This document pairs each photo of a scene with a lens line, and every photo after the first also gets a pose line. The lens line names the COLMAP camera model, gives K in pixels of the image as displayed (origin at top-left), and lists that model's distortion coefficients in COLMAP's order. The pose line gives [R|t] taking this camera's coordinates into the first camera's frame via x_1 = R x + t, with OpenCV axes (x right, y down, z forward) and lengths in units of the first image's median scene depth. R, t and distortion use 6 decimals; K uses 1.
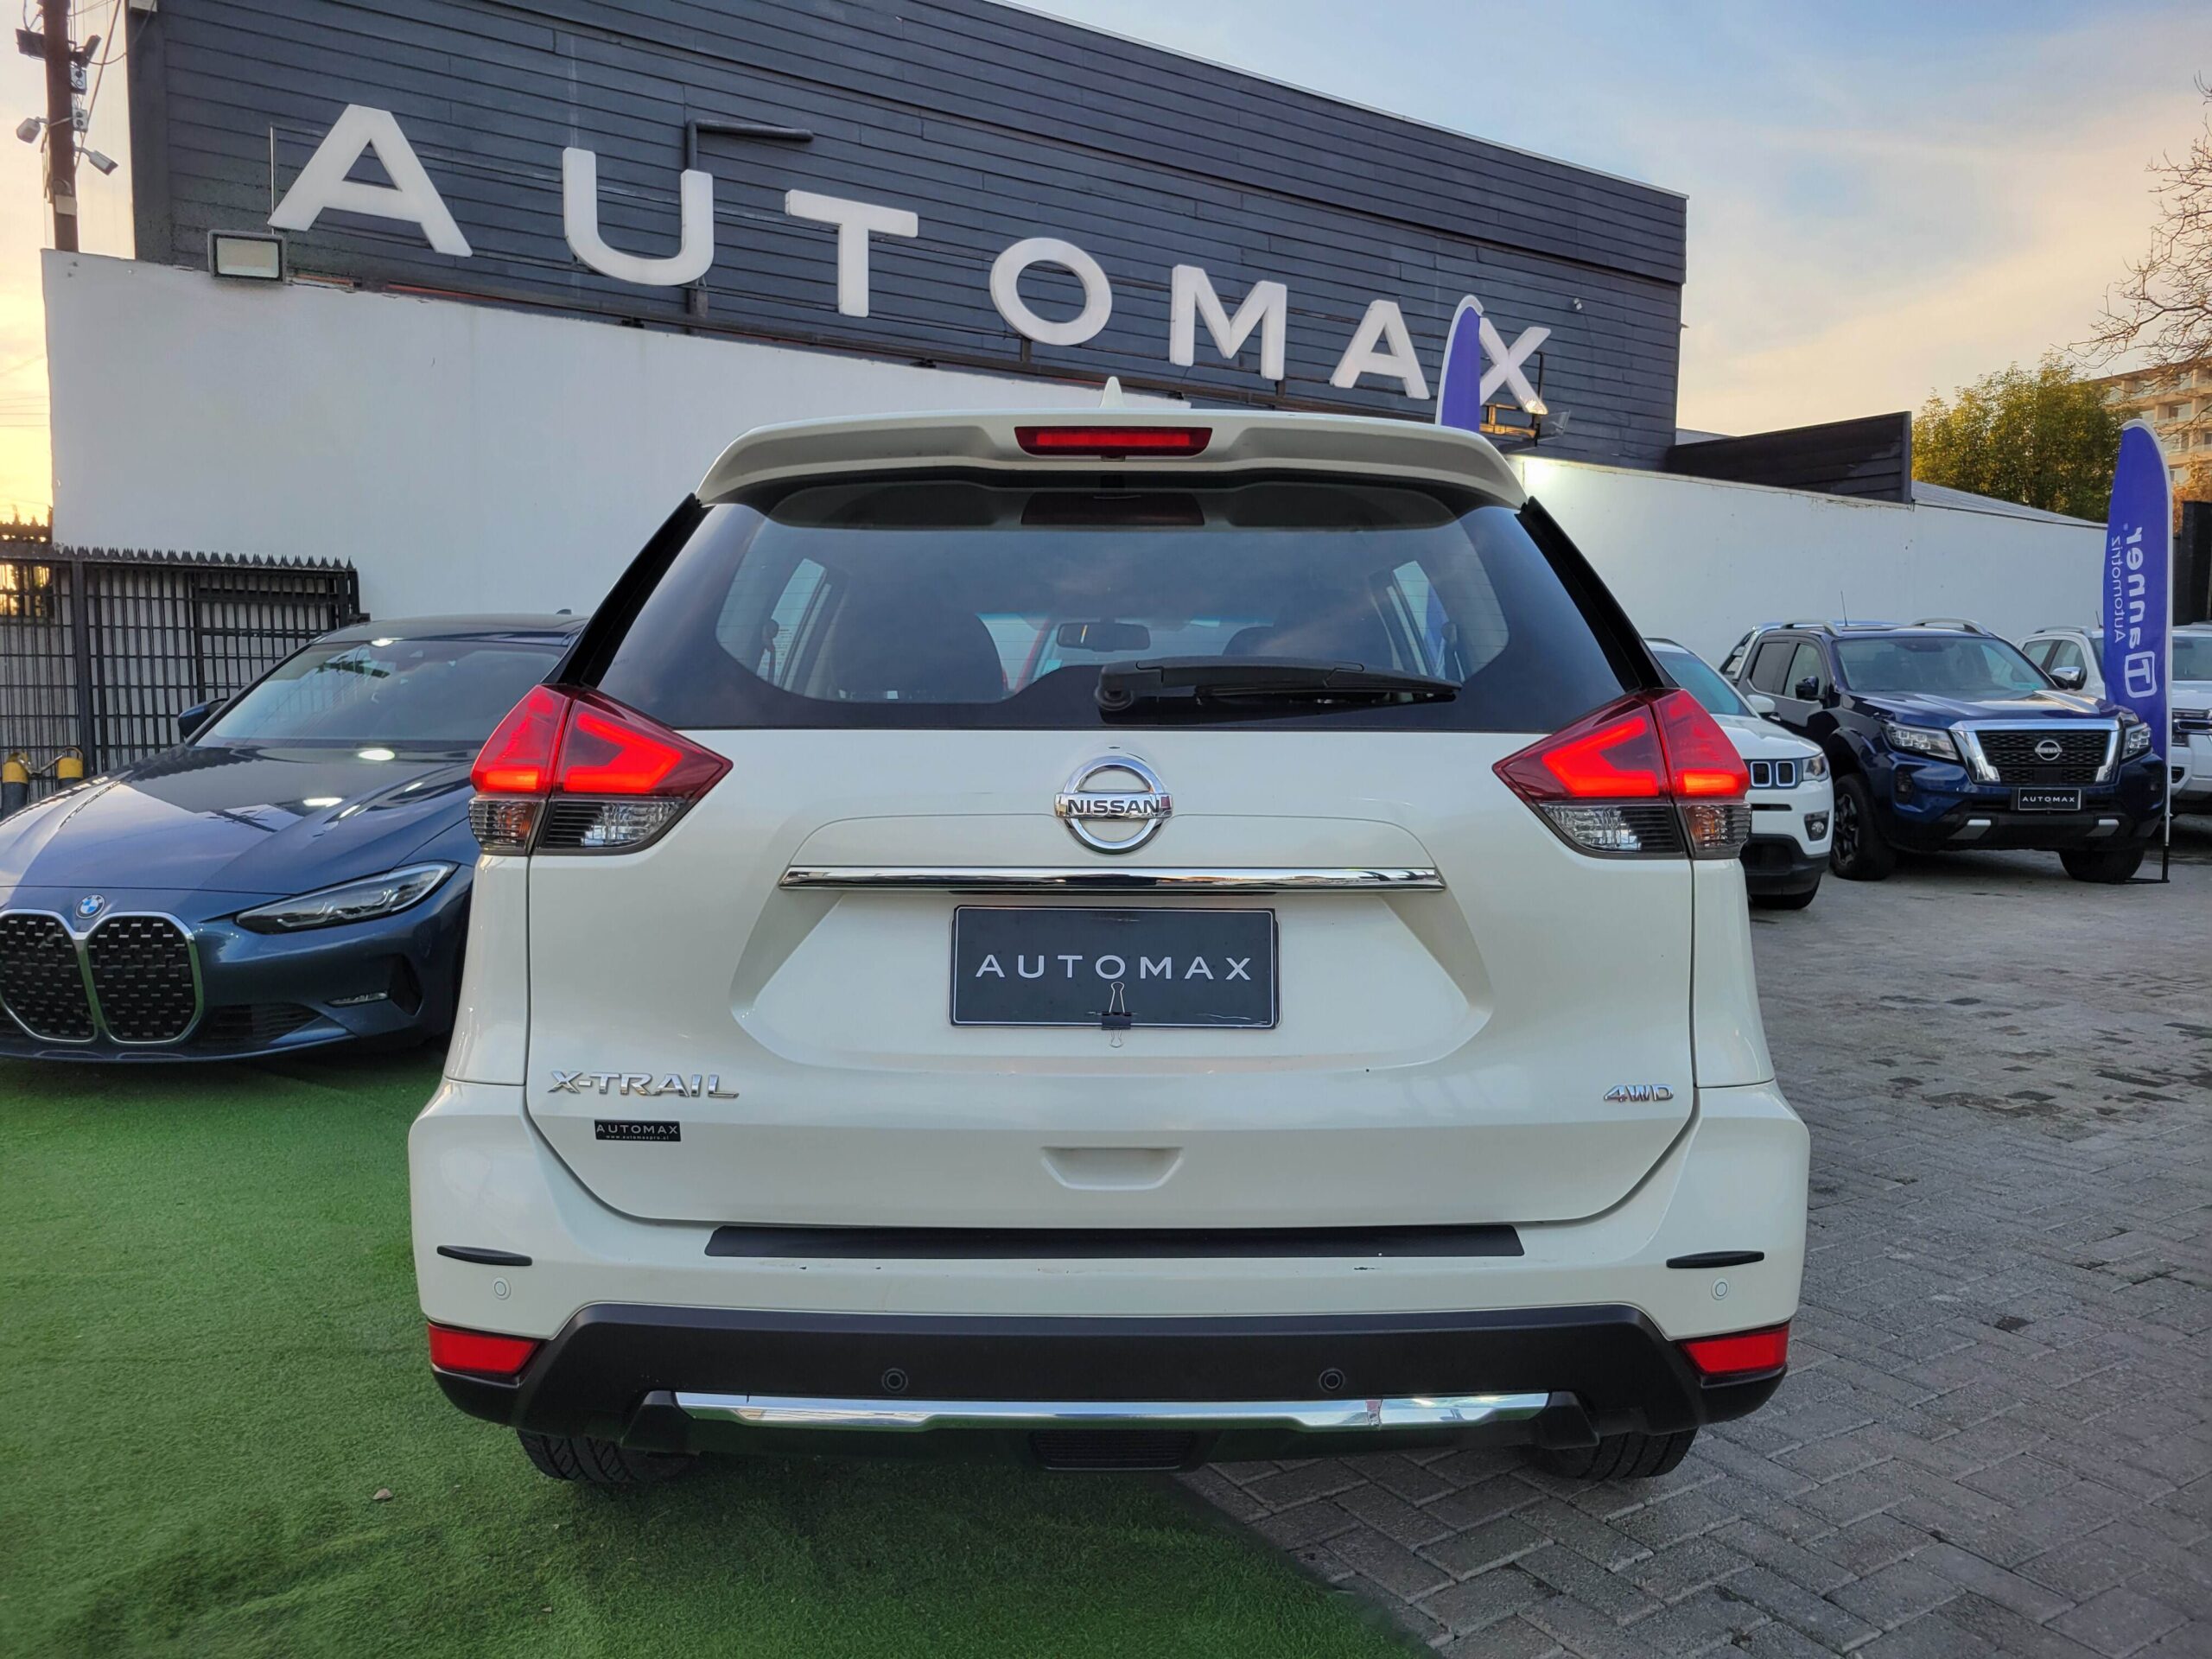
lens RADIAL K [[1681.5, 0, 1120.0], [0, 1681.5, 824.0], [0, 0, 1]] dist [0.033391, -0.018641]
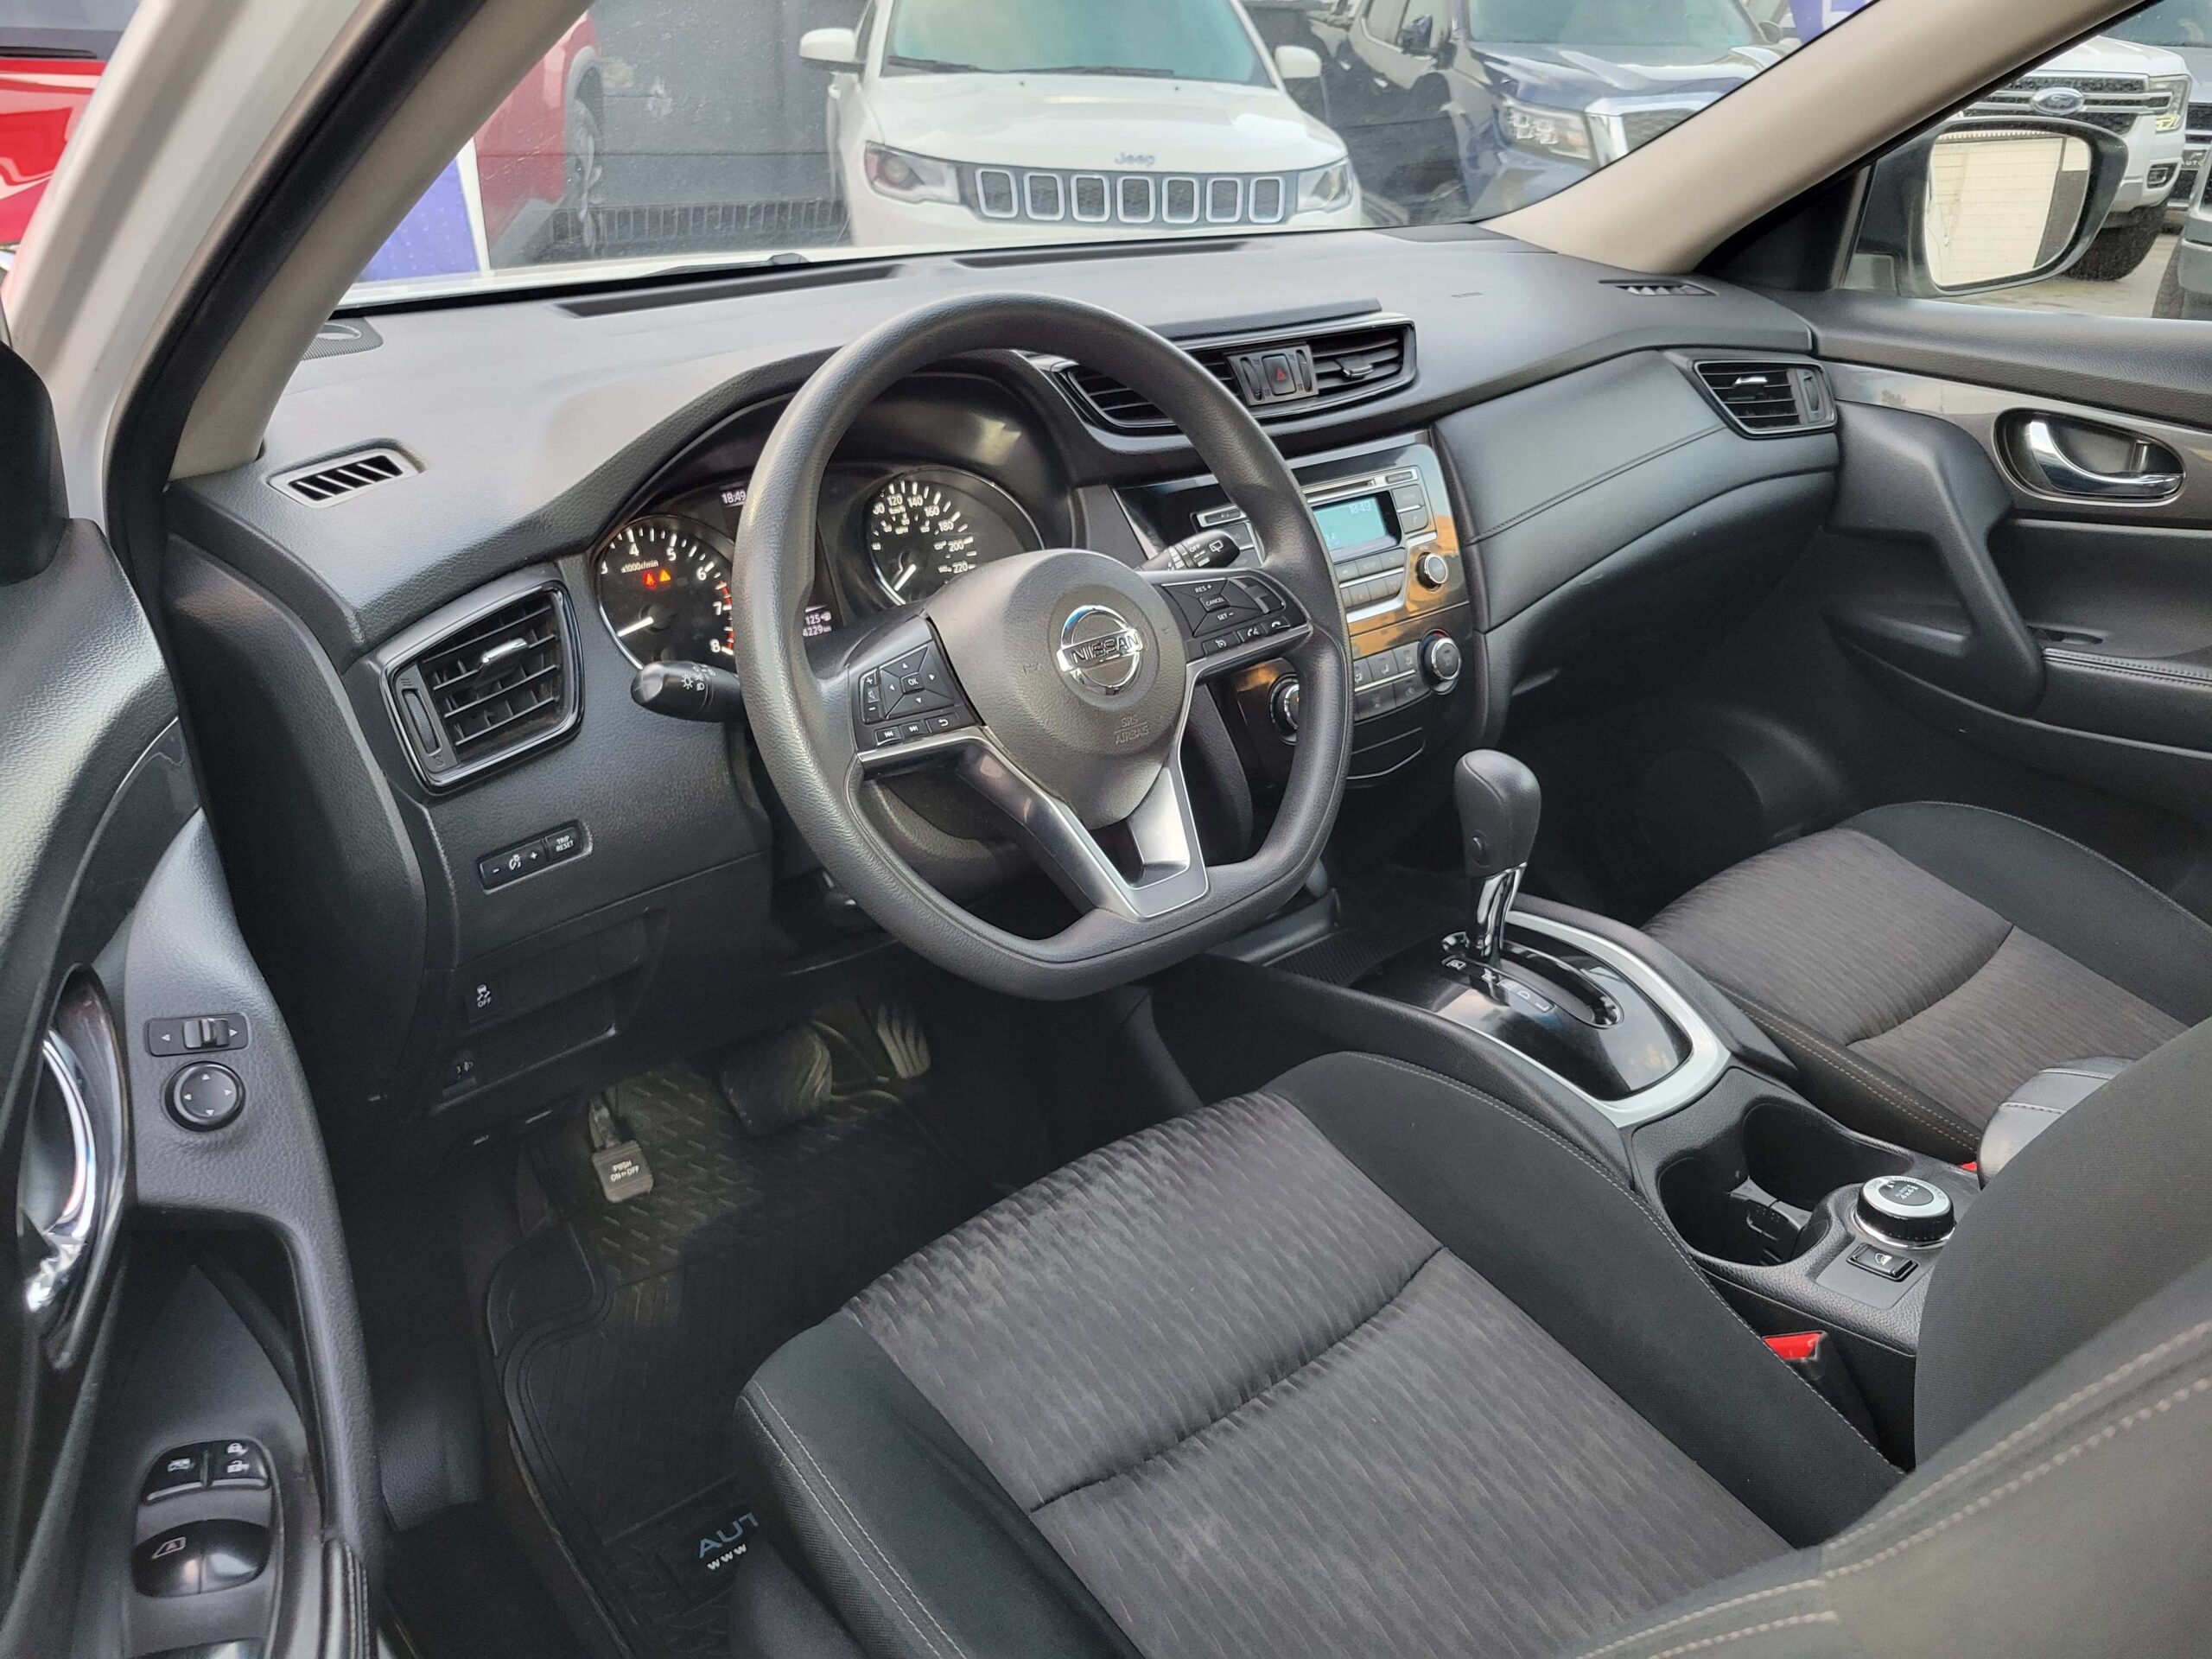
lens RADIAL K [[1681.5, 0, 1072.7], [0, 1681.5, 812.2], [0, 0, 1]] dist [0.033391, -0.018641]
pose [[0.993888, -0.027471, 0.106921, 0.243587], [-0.011927, 0.936154, 0.351388, -0.033920], [-0.109748, -0.350515, 0.930104, 0.361405]]
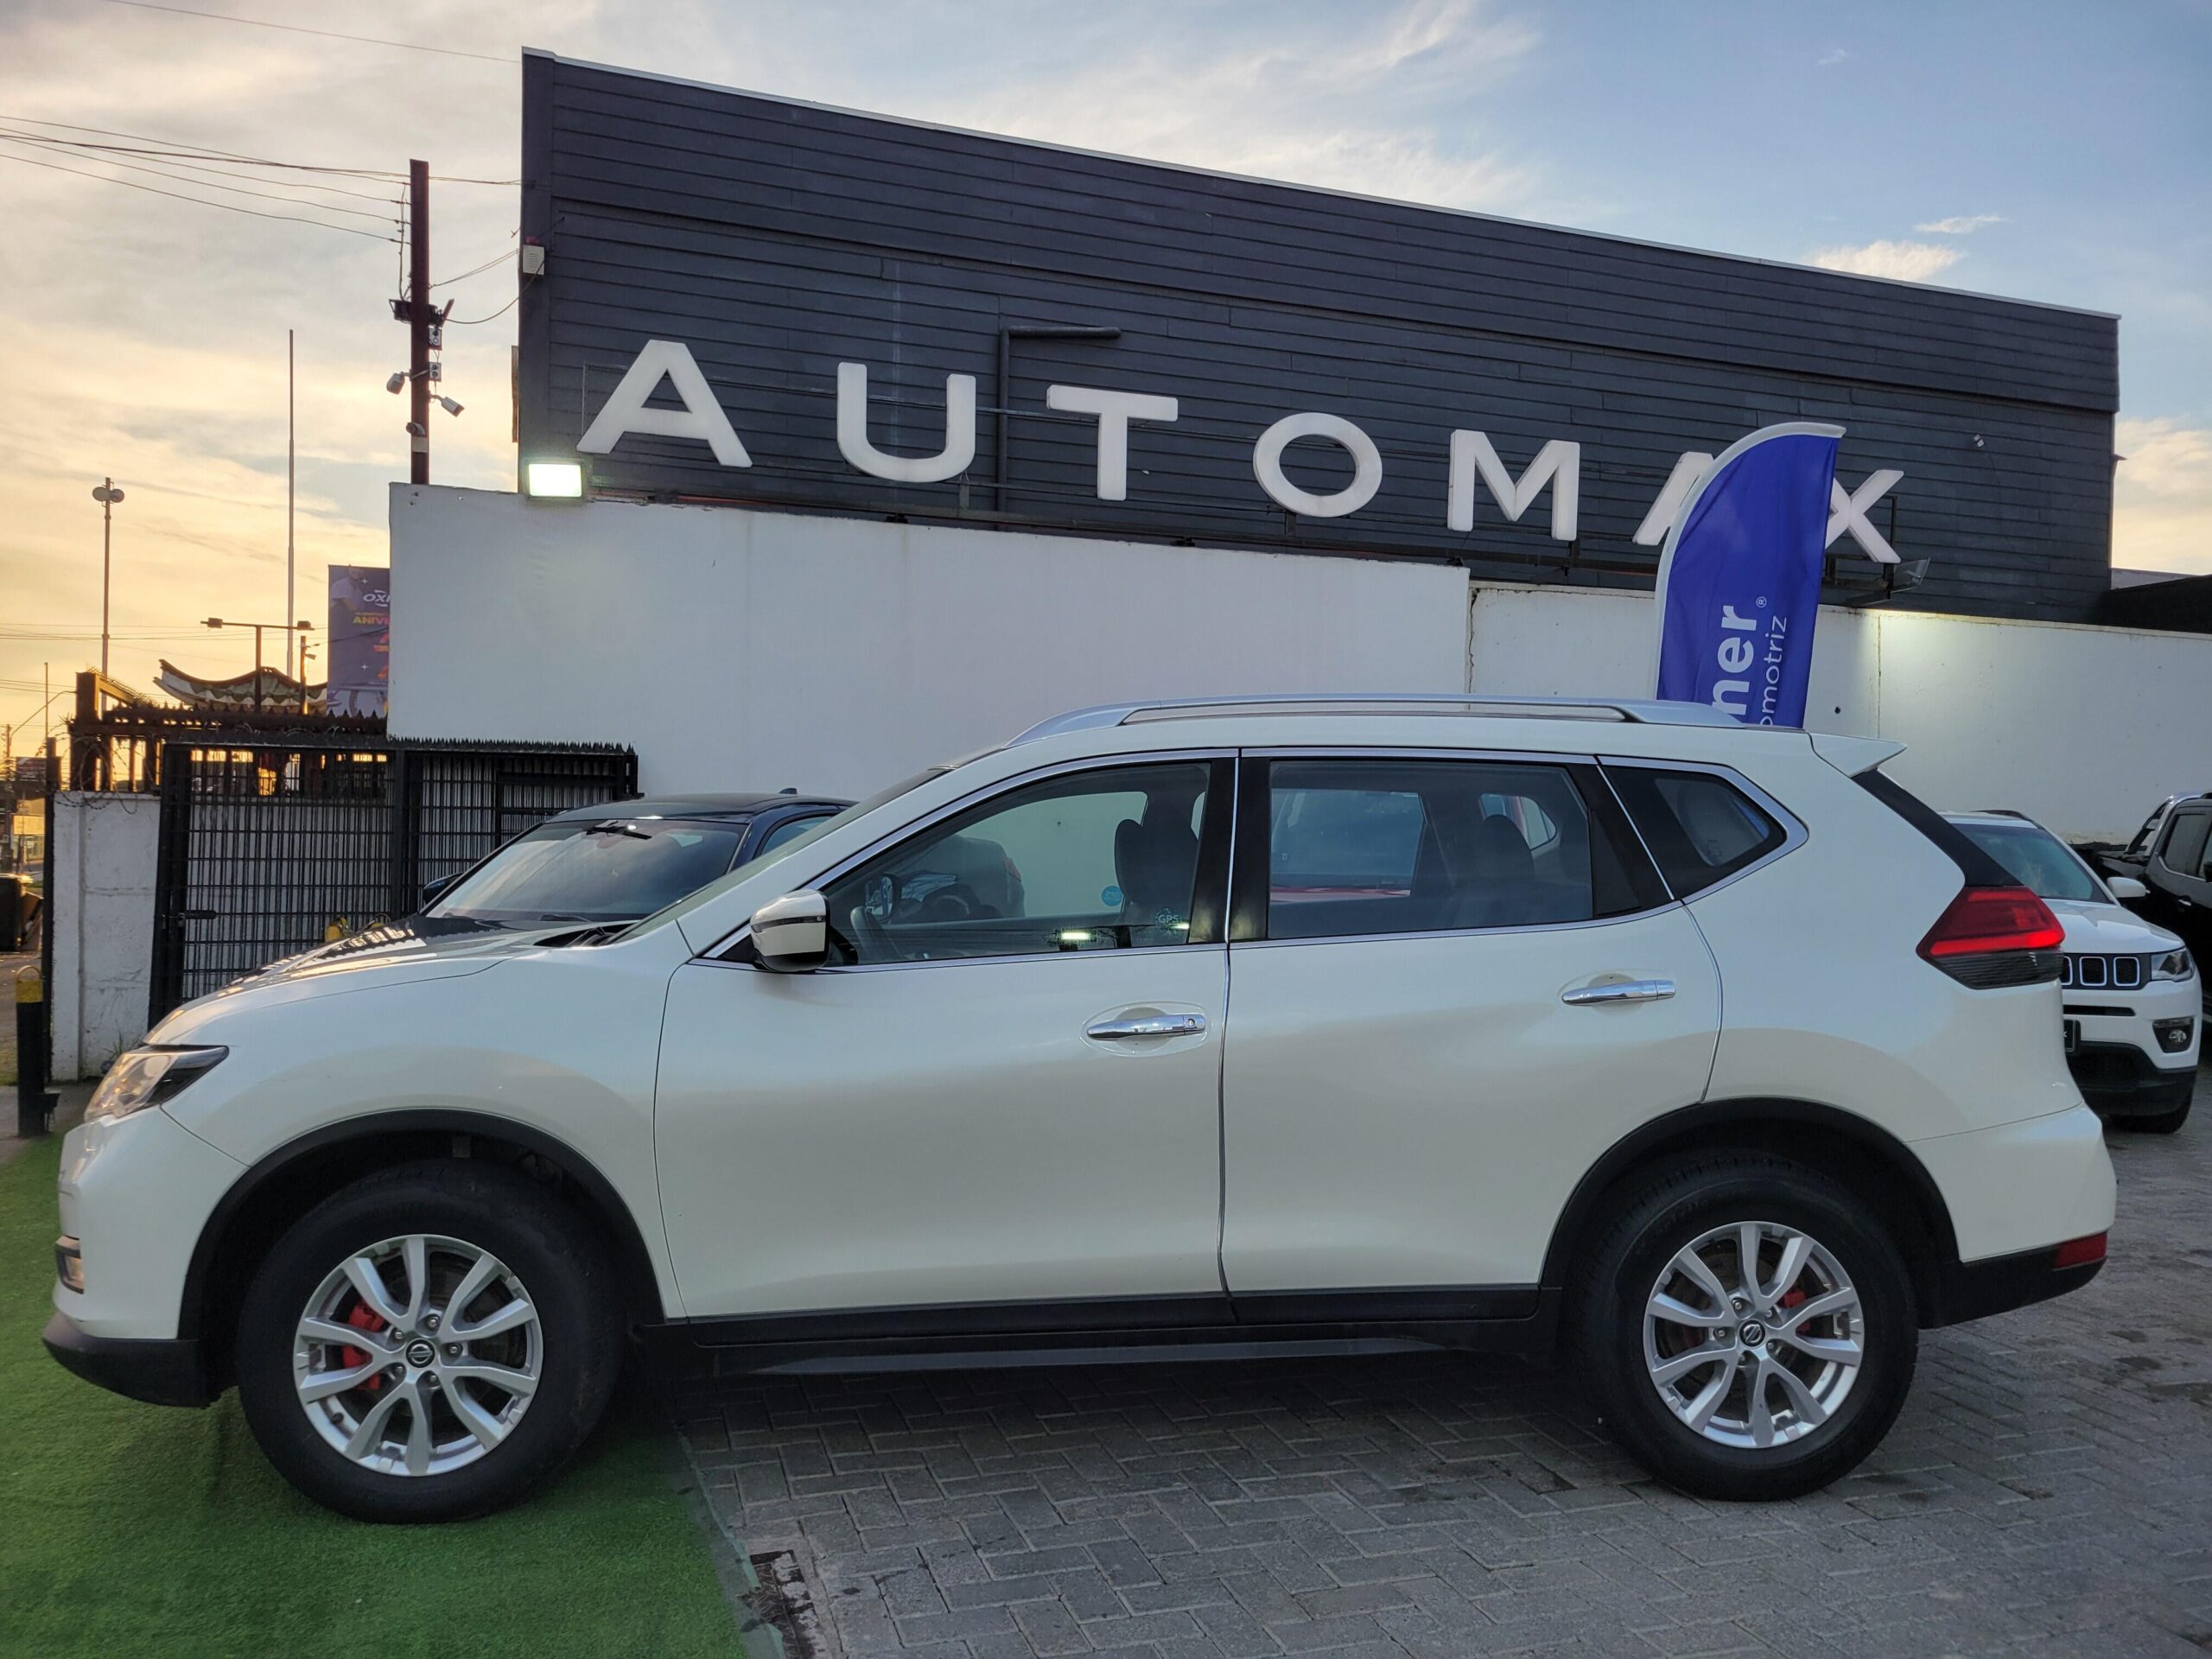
lens RADIAL K [[1681.5, 0, 1093.5], [0, 1681.5, 849.1], [0, 0, 1]] dist [0.033391, -0.018641]
pose [[0.963154, 0.003257, -0.268930, 0.118076], [-0.026058, 0.996352, -0.081258, -0.007857], [0.267685, 0.085272, 0.959726, 0.039272]]
